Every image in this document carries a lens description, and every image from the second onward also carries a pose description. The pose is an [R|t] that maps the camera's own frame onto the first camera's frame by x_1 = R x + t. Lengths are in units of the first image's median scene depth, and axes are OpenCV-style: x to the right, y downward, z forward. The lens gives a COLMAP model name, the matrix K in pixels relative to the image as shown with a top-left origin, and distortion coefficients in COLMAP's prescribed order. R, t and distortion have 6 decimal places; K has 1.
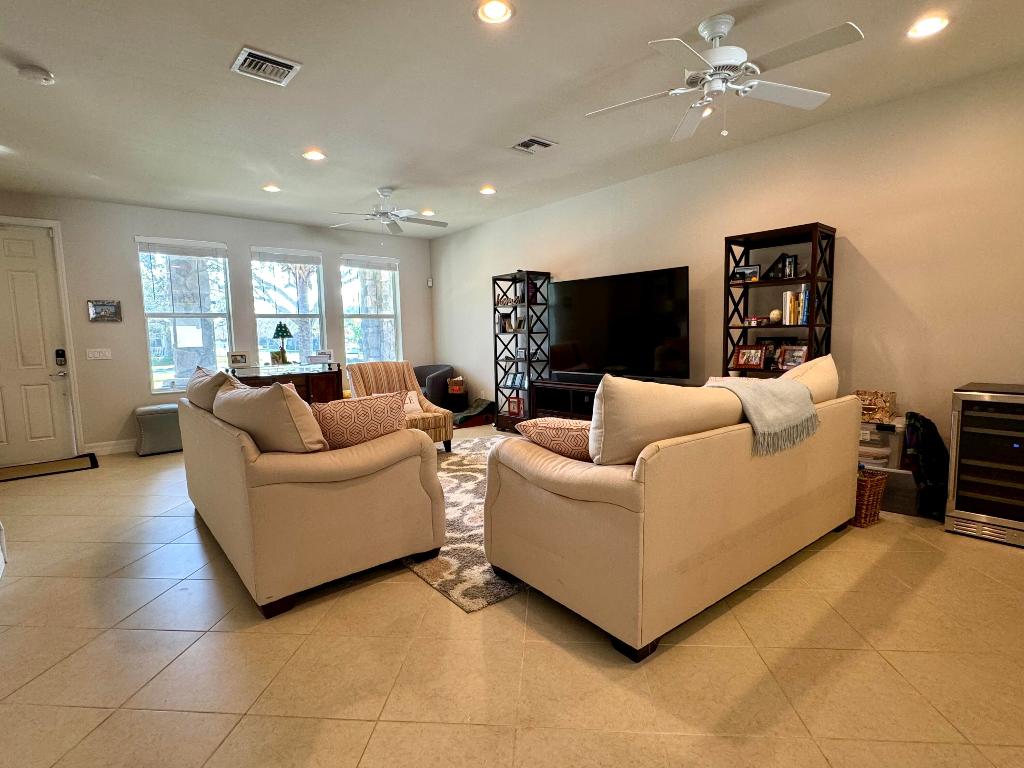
lens RADIAL K [[506.0, 0, 509.4], [0, 506.0, 385.6], [0, 0, 1]] dist [-0.002057, -0.000023]
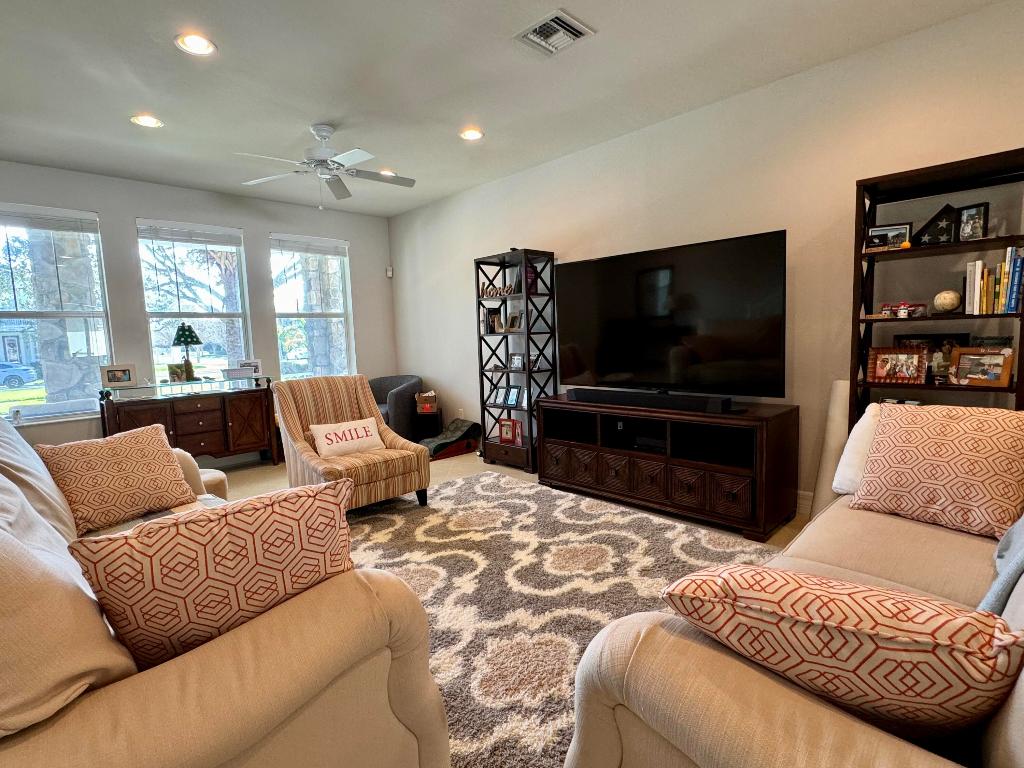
lens RADIAL K [[506.0, 0, 509.4], [0, 506.0, 385.6], [0, 0, 1]] dist [-0.002057, -0.000023]
pose [[0.996727, -0.021283, 0.077986, -0.045299], [0.021510, 0.999766, -0.002067, -0.025571], [-0.077924, 0.003738, 0.996952, 0.249951]]
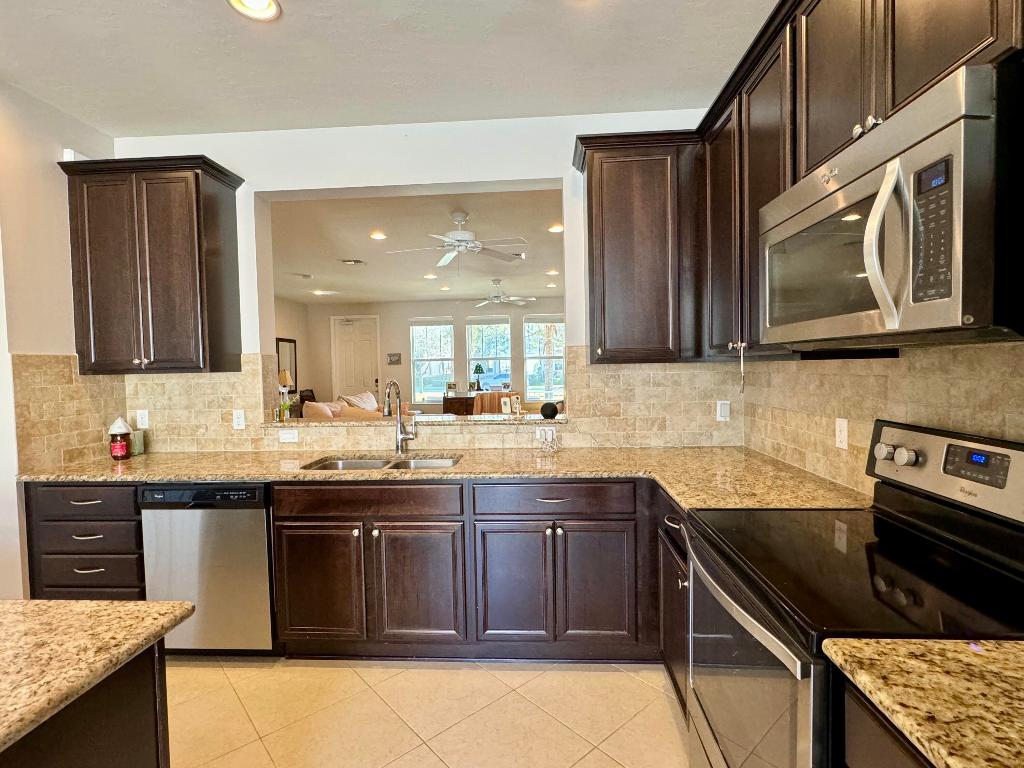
lens RADIAL K [[506.0, 0, 509.4], [0, 506.0, 385.6], [0, 0, 1]] dist [-0.002057, -0.000023]
pose [[0.721267, 0.035274, -0.691759, 0.731938], [-0.065913, 0.997666, -0.017851, -0.037540], [0.689514, 0.058471, 0.721908, -0.057622]]
